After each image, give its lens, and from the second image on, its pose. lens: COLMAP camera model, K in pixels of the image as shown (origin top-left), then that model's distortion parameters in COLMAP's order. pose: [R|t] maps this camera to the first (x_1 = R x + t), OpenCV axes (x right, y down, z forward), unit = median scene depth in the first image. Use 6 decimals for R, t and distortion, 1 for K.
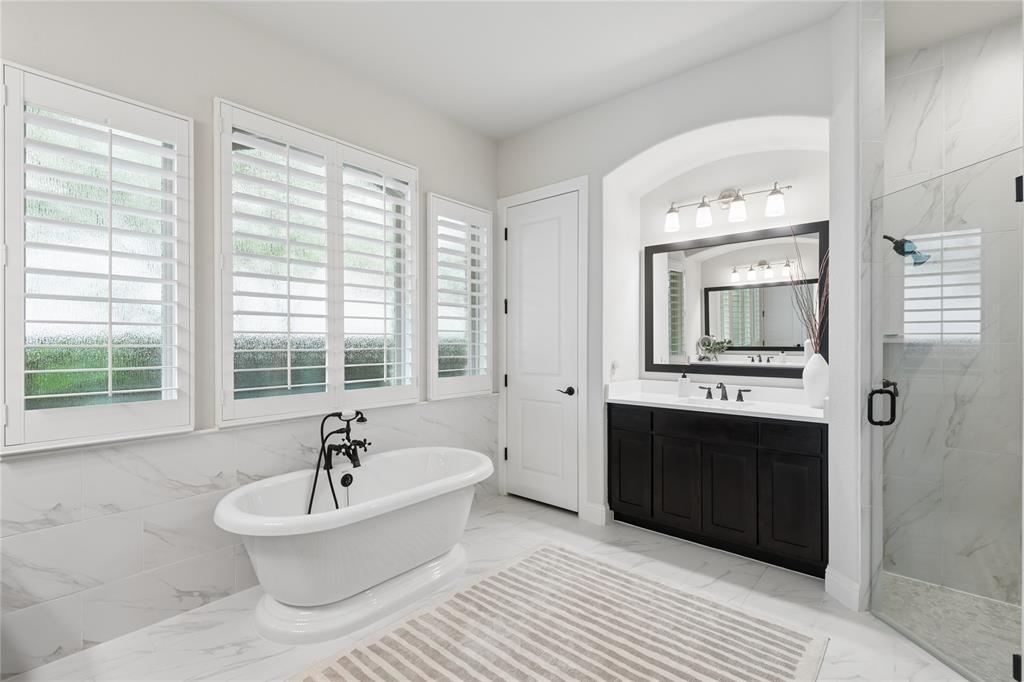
lens RADIAL K [[470.4, 0, 507.1], [0, 470.4, 340.7], [0, 0, 1]] dist [0.004624, -0.005774]
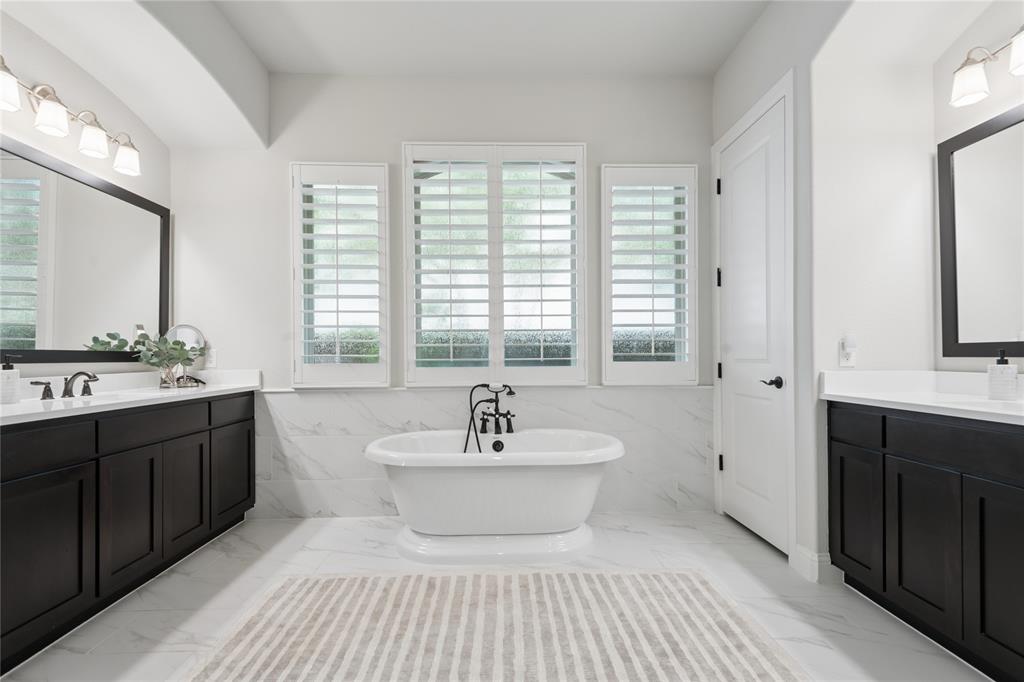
lens RADIAL K [[470.4, 0, 492.8], [0, 470.4, 352.5], [0, 0, 1]] dist [0.004624, -0.005774]
pose [[0.661723, -0.006380, -0.749721, 0.487504], [0.004485, 0.999980, -0.004552, 0.080829], [0.749735, -0.000350, 0.661738, 0.260419]]
